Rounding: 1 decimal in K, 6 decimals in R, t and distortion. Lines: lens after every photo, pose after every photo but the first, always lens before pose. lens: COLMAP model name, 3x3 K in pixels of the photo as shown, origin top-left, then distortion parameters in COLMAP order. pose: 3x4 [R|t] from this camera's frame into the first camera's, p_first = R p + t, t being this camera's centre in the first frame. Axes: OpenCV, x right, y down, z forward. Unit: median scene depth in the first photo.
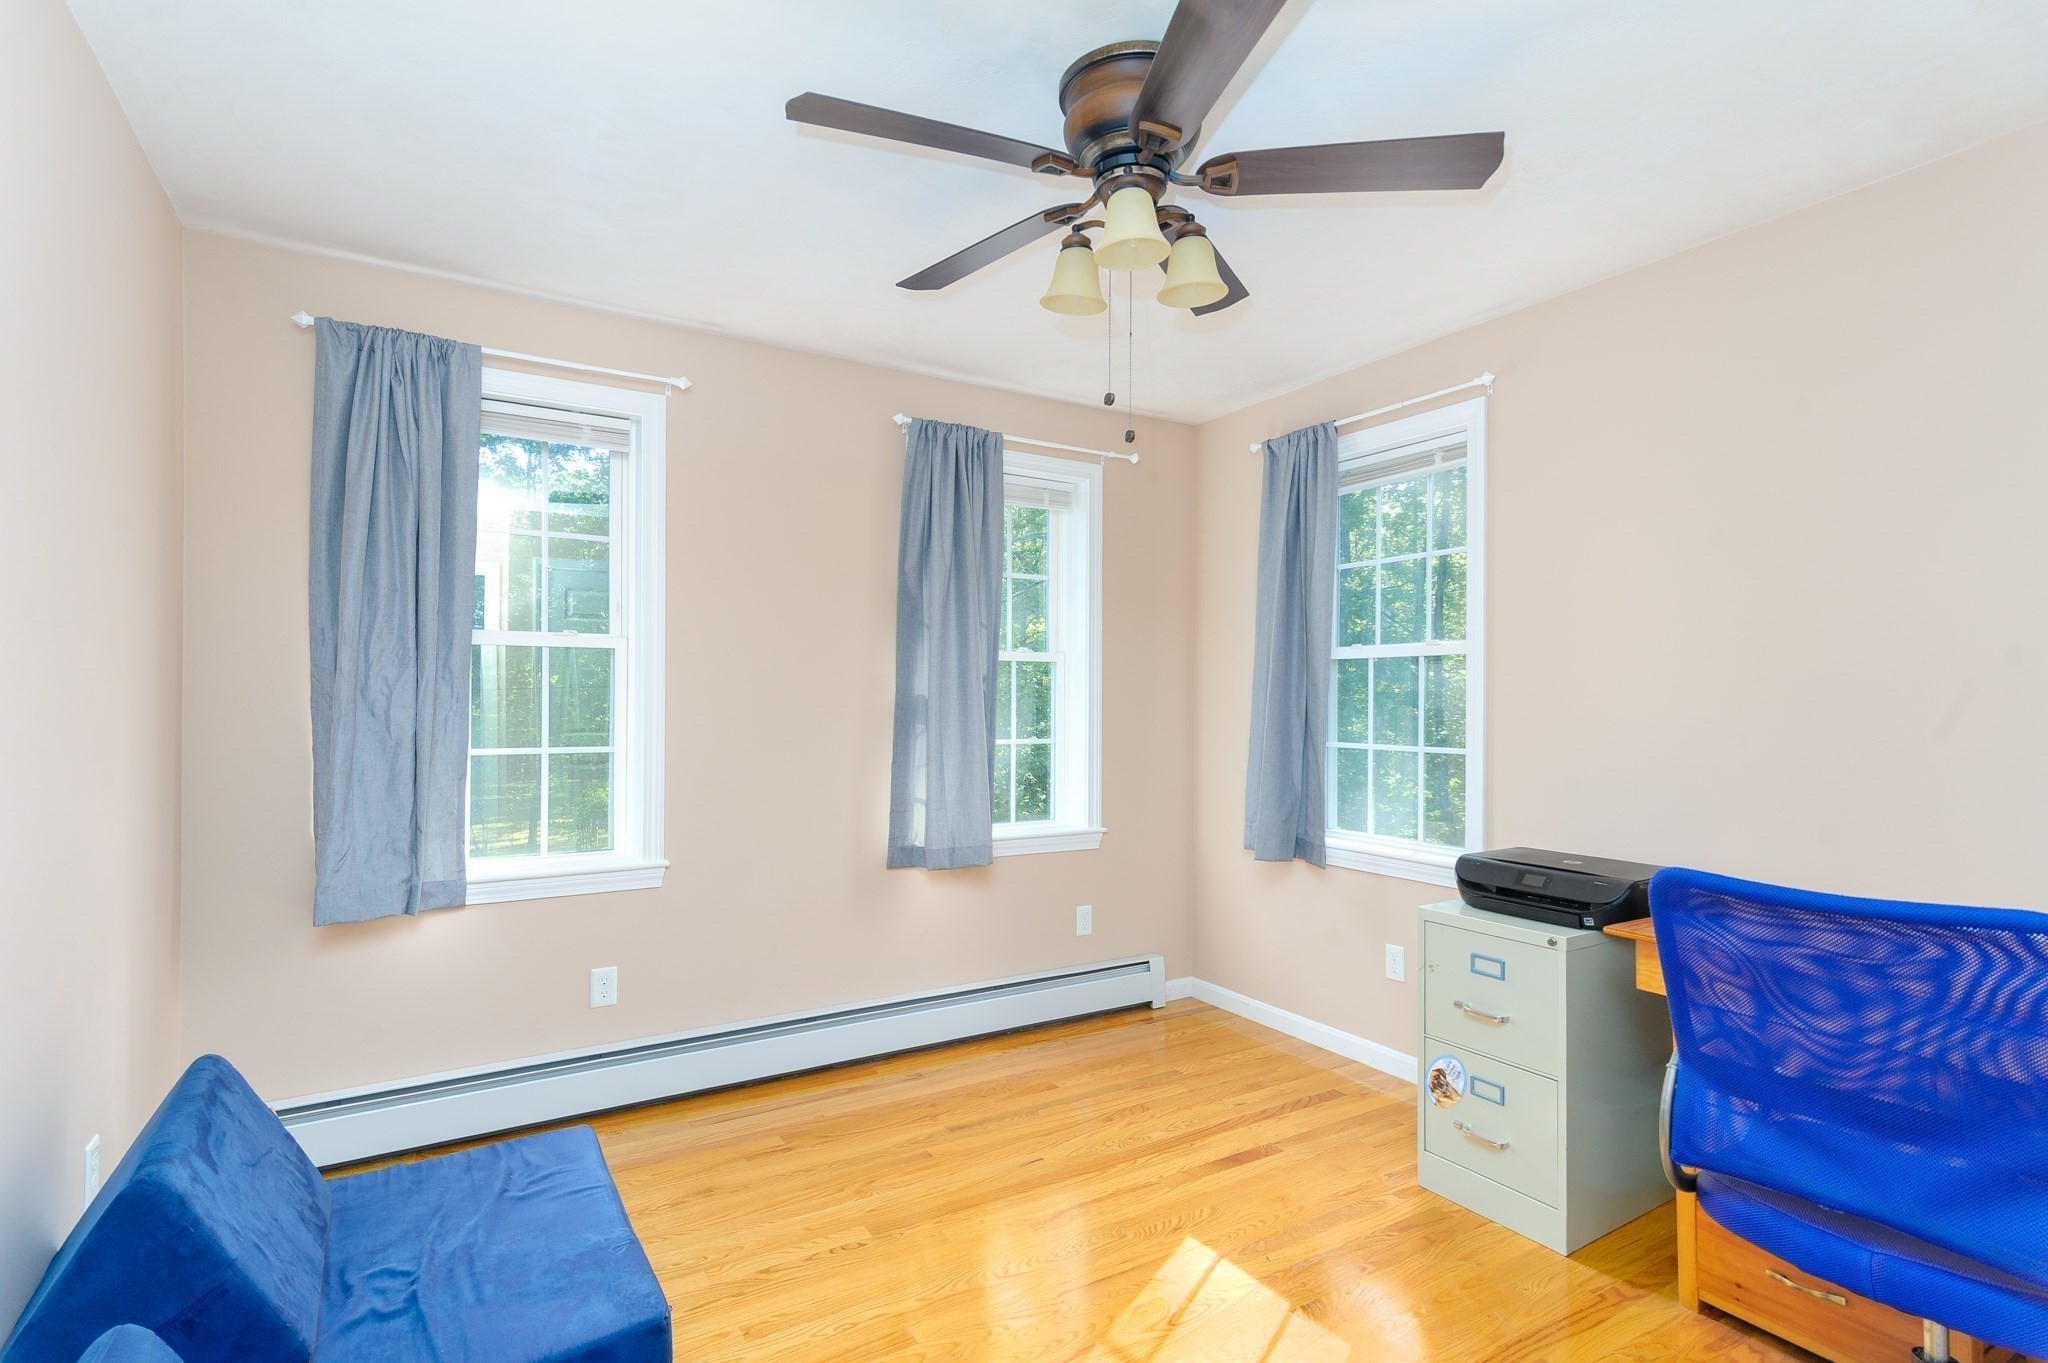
lens RADIAL K [[999.5, 0, 1021.2], [0, 999.5, 688.7], [0, 0, 1]] dist [0.027277, 0.000643]
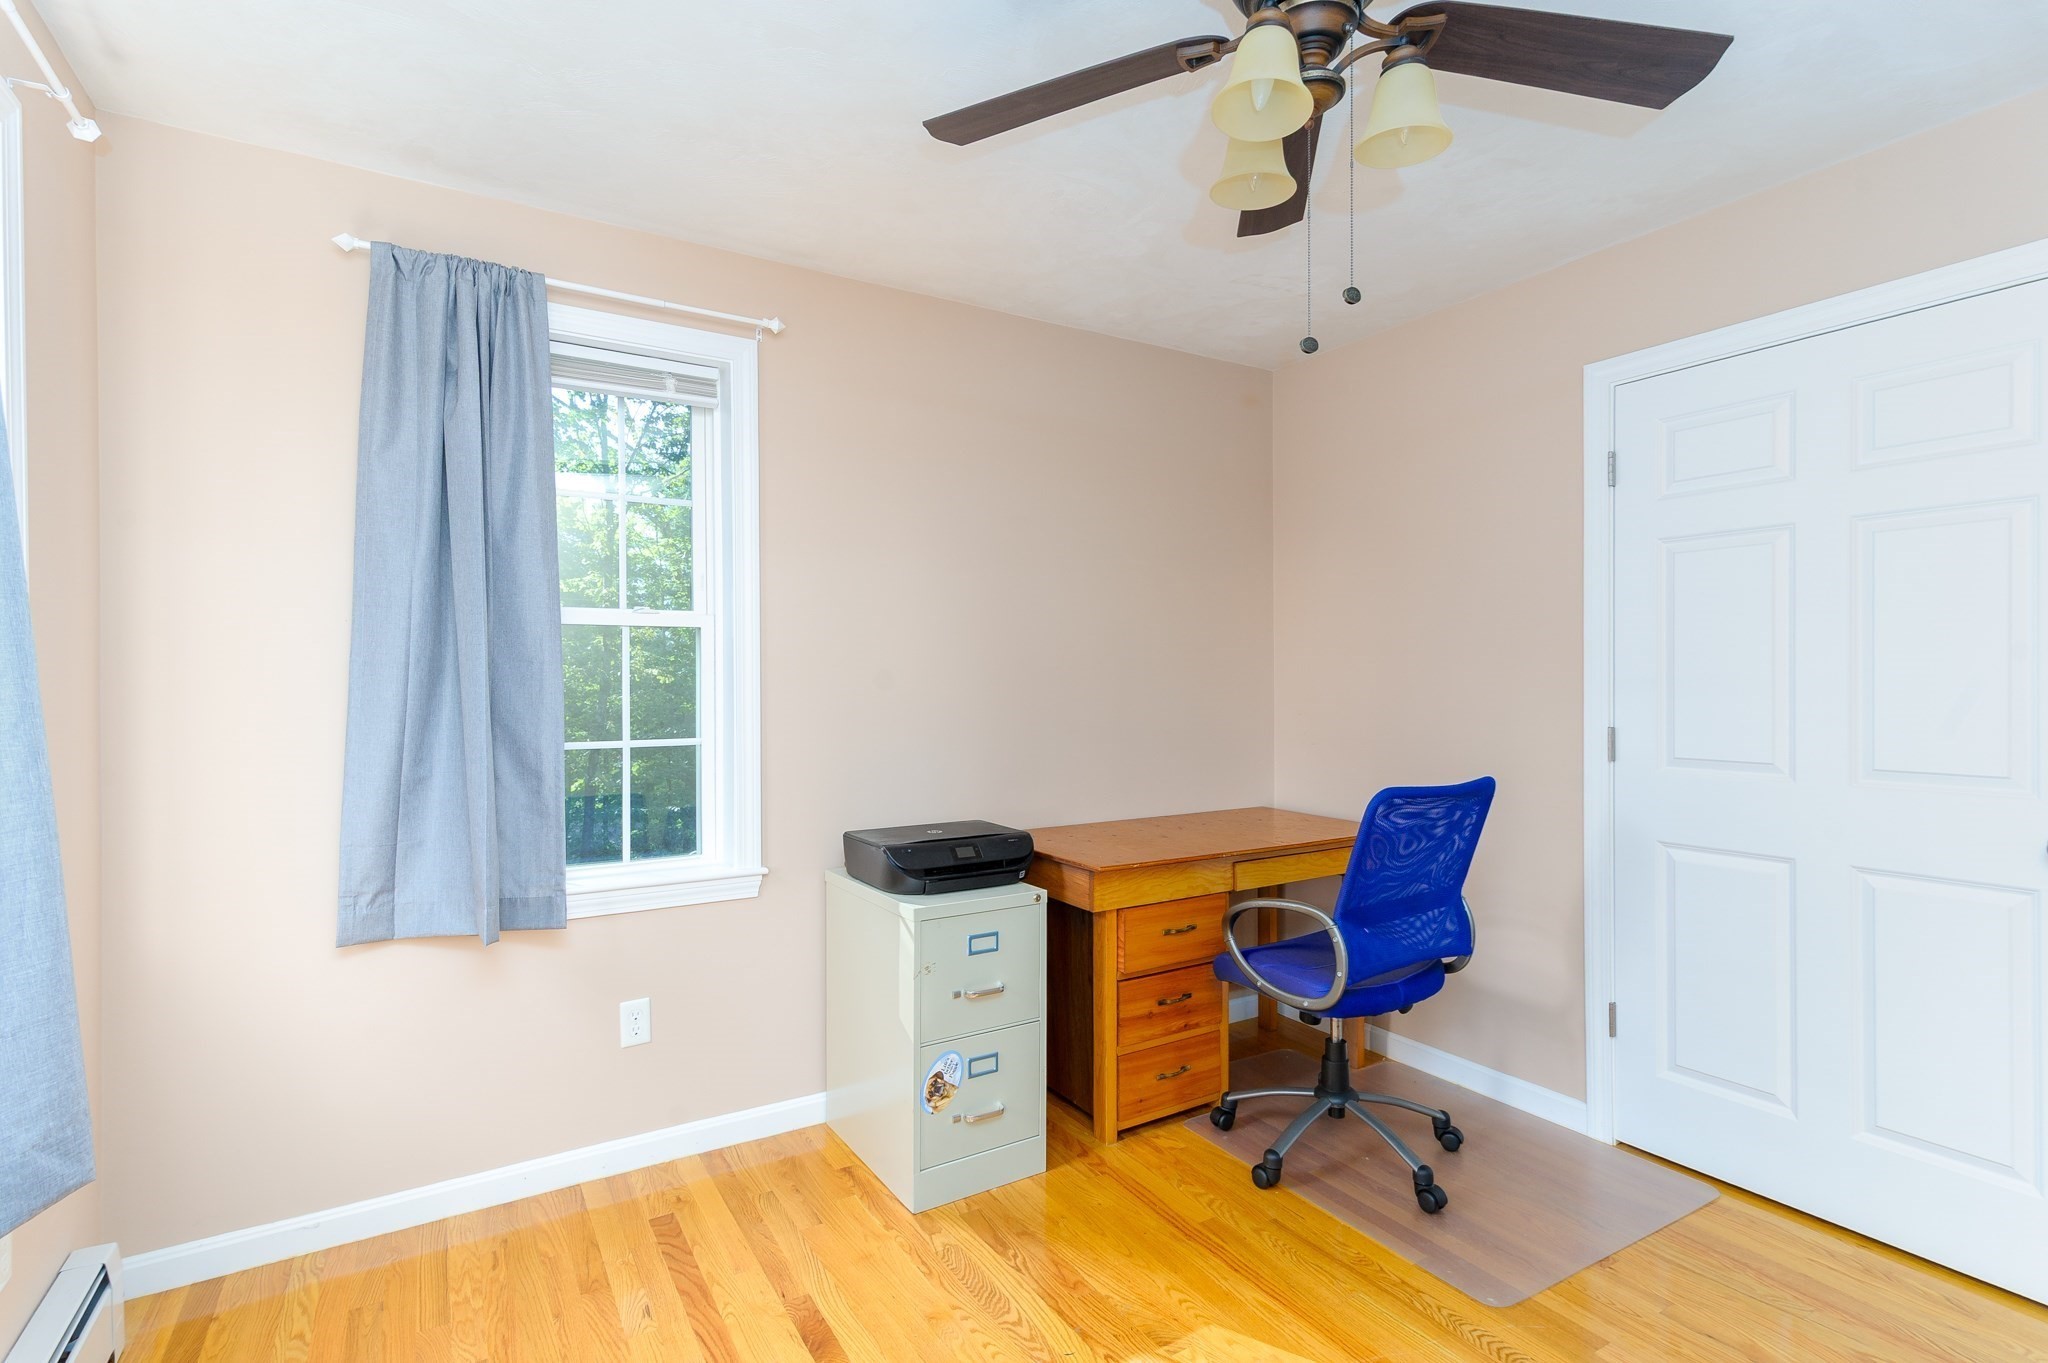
lens RADIAL K [[999.5, 0, 1029.9], [0, 999.5, 676.4], [0, 0, 1]] dist [0.027277, 0.000643]
pose [[0.004448, -0.013061, 0.999905, -0.483524], [-0.006744, 0.999892, 0.013091, -0.005928], [-0.999967, -0.006801, 0.004359, 0.849447]]
